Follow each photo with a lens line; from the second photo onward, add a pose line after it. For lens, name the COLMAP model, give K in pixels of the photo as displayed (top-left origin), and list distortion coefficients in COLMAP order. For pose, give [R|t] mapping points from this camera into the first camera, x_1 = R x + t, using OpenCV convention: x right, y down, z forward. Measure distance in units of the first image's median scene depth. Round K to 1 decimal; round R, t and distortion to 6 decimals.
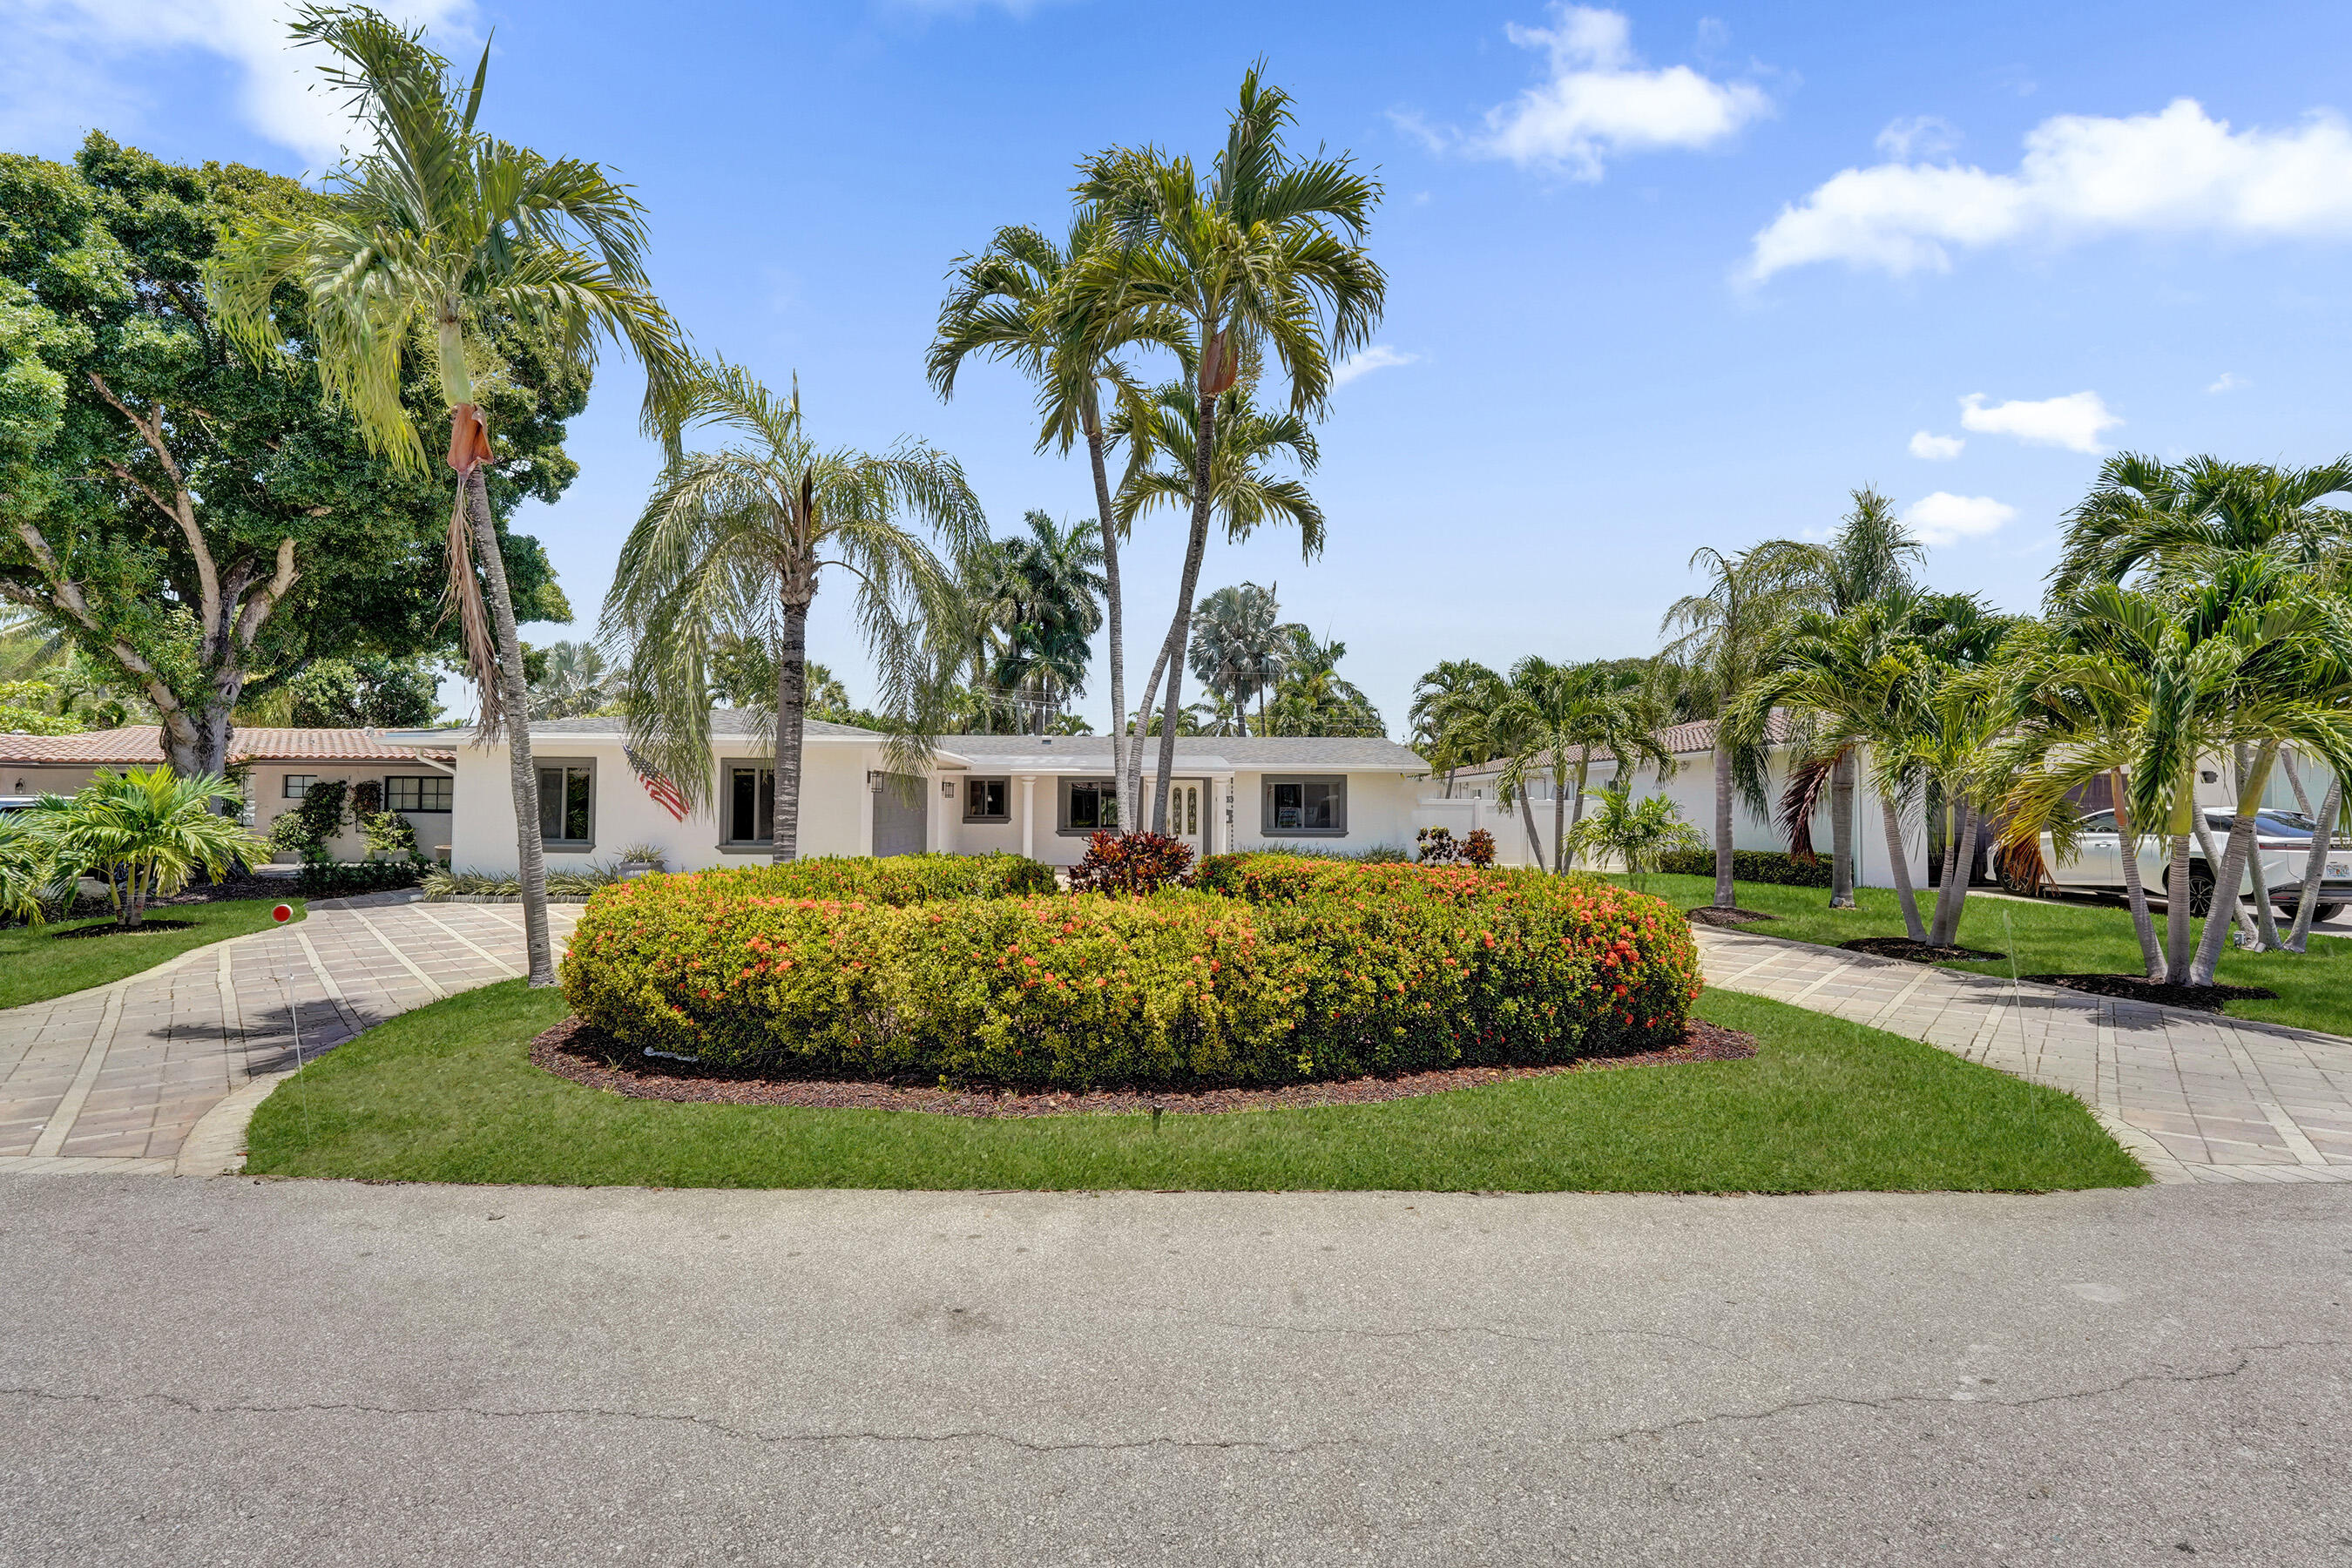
lens RADIAL K [[968.2, 0, 1174.5], [0, 968.2, 782.6], [0, 0, 1]] dist [-0.020908, -0.000377]
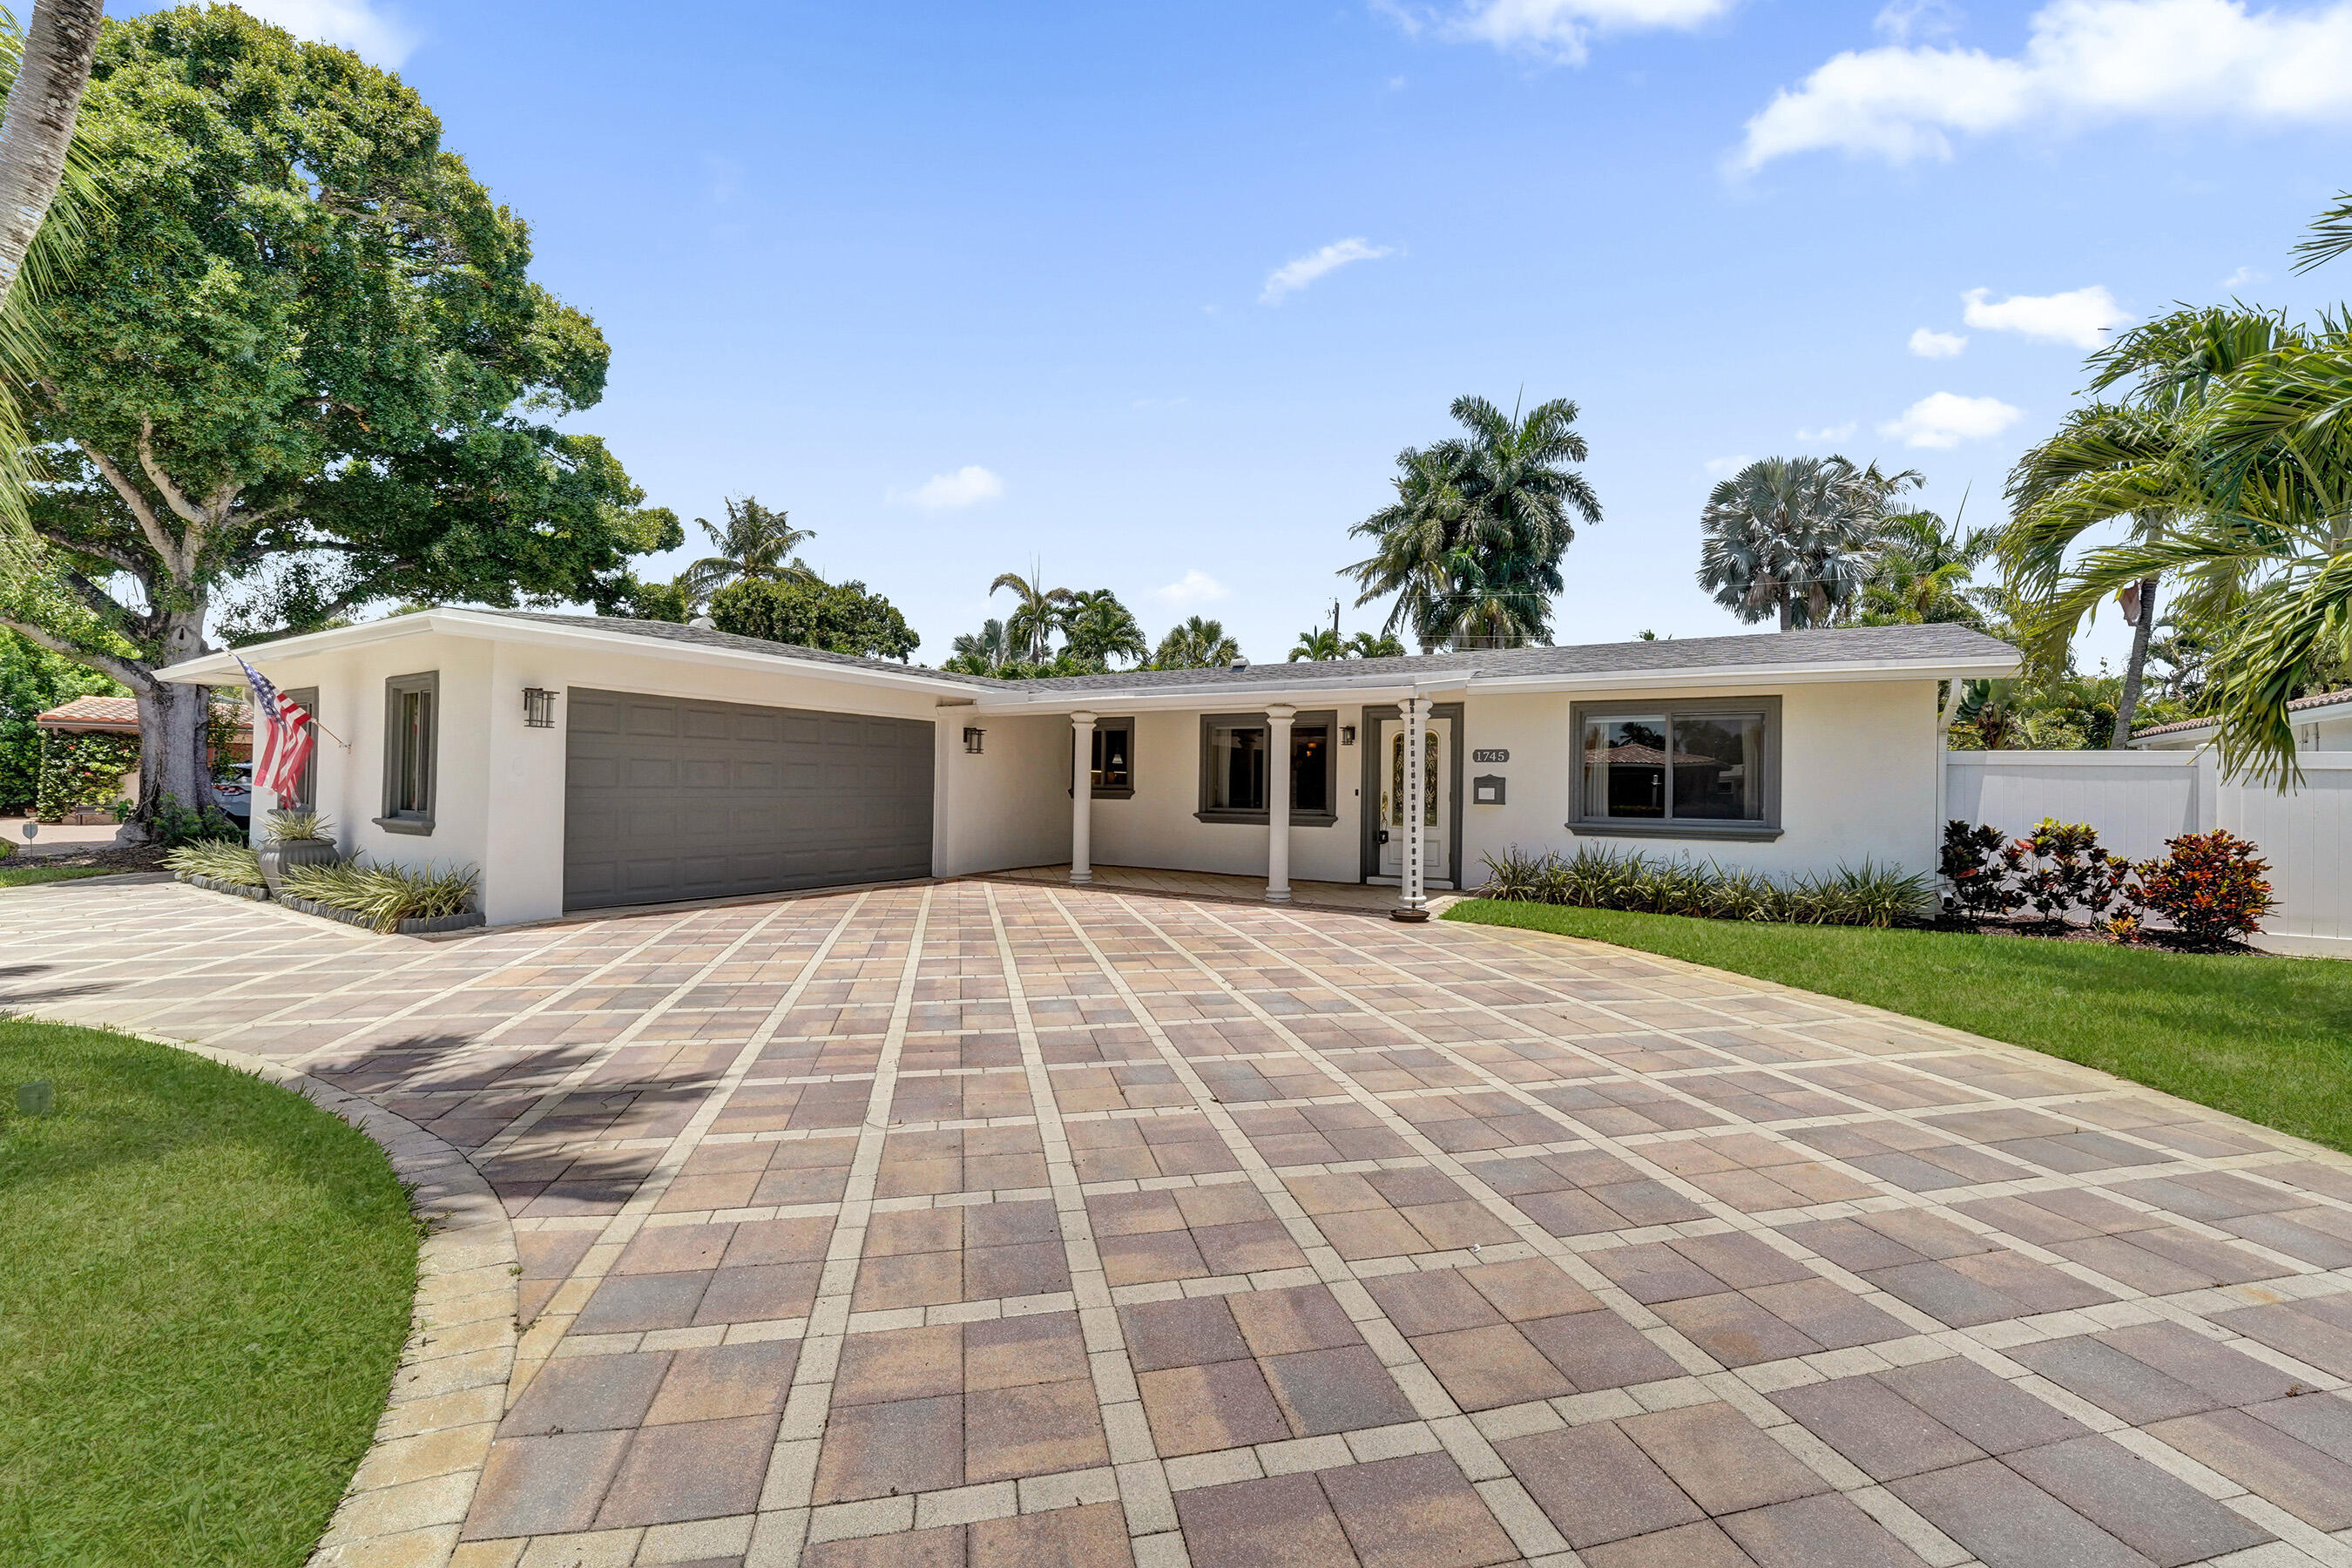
lens RADIAL K [[968.2, 0, 1179.1], [0, 968.2, 783.5], [0, 0, 1]] dist [-0.020908, -0.000377]
pose [[0.834485, 0.004813, -0.551009, 0.086923], [0.004418, 0.999871, 0.015424, 0.010700], [0.551013, -0.015306, 0.834357, 0.229385]]
